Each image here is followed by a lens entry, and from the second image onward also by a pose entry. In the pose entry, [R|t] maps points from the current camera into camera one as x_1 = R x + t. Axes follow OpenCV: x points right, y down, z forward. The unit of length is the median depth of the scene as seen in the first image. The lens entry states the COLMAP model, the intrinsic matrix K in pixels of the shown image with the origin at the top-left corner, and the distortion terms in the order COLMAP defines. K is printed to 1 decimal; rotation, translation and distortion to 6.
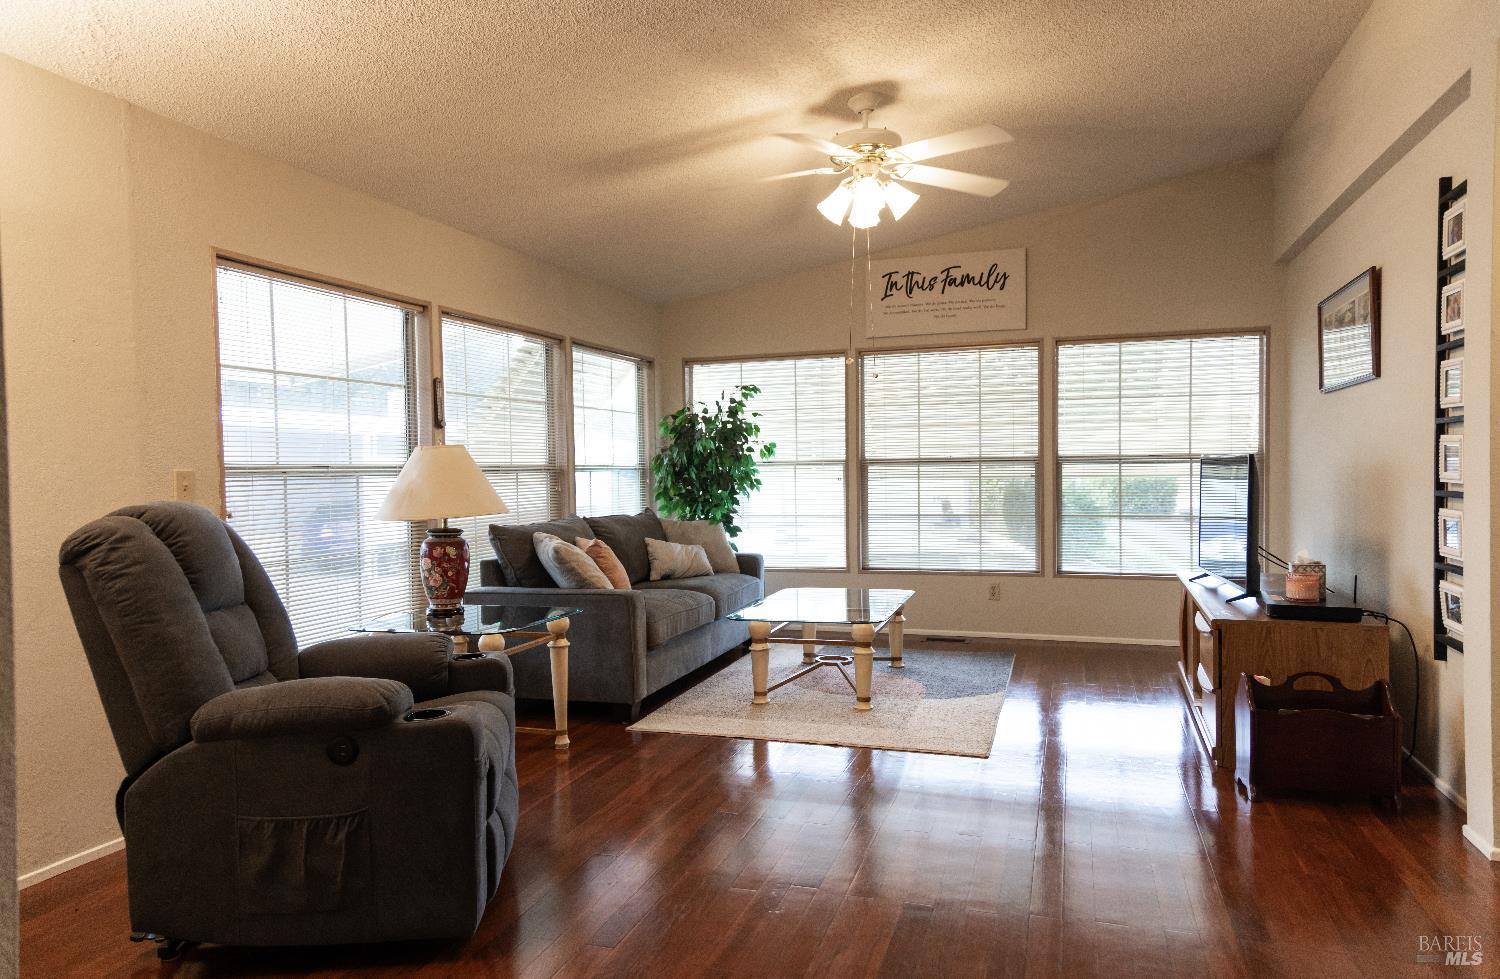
lens RADIAL K [[993.1, 0, 745.5], [0, 993.1, 486.0], [0, 0, 1]] dist [0.035667, 0.006665]
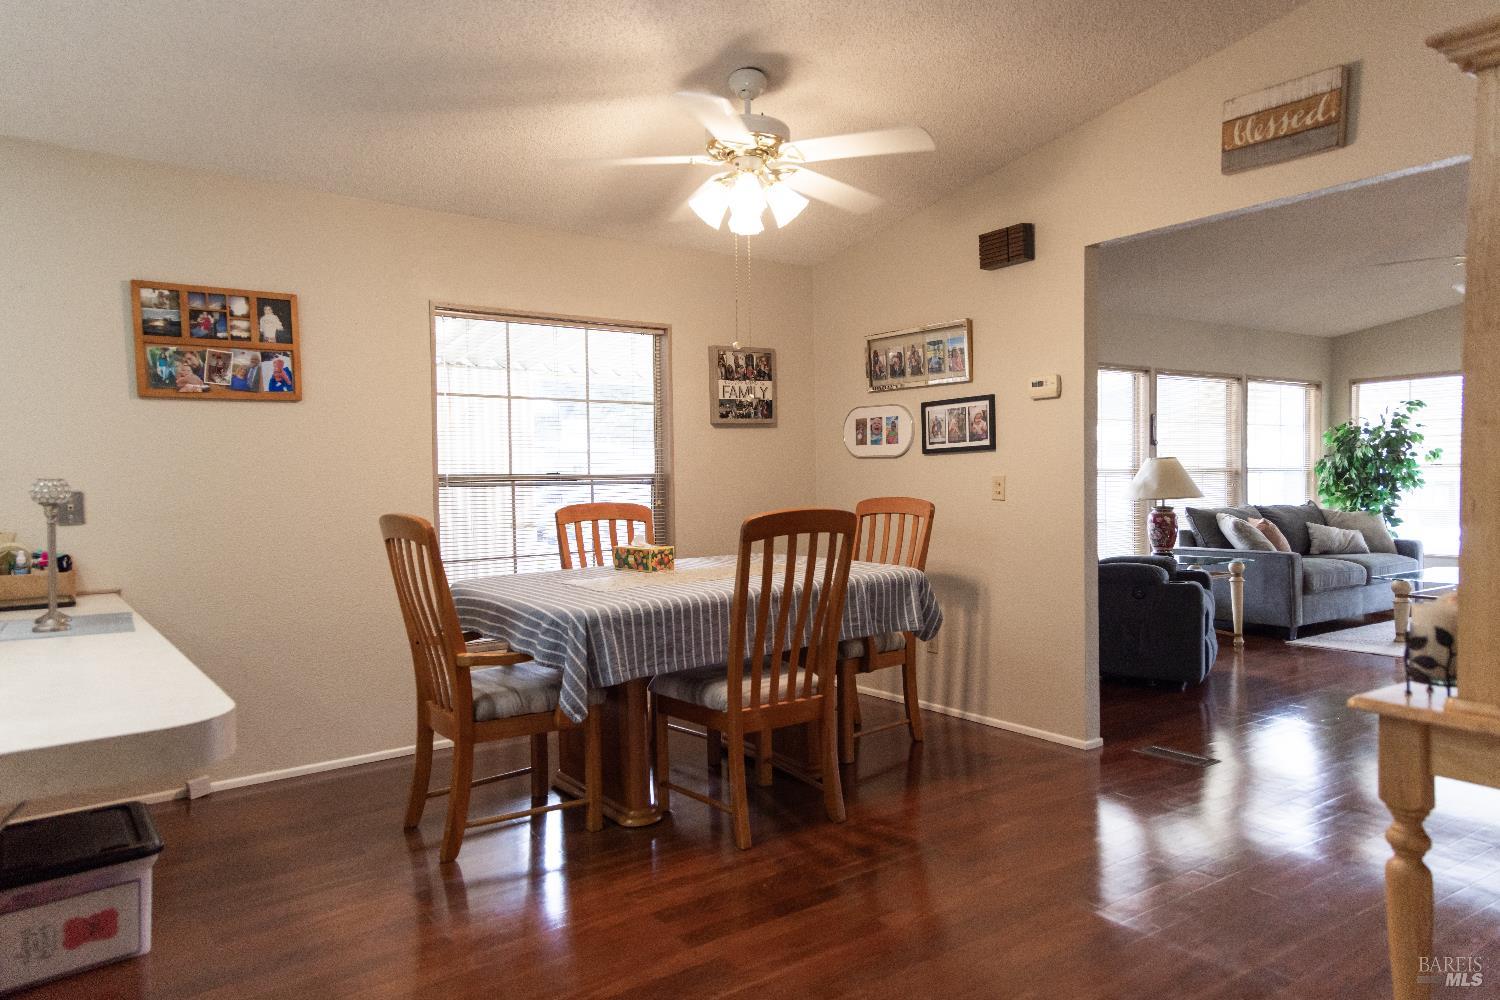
lens RADIAL K [[999.9, 0, 742.8], [0, 999.9, 498.4], [0, 0, 1]] dist [0.062248, -0.000305]
pose [[0.811104, 0.016462, -0.584670, 0.078241], [-0.009704, 0.999845, 0.014689, 0.006772], [0.584821, -0.006240, 0.811138, -0.513953]]
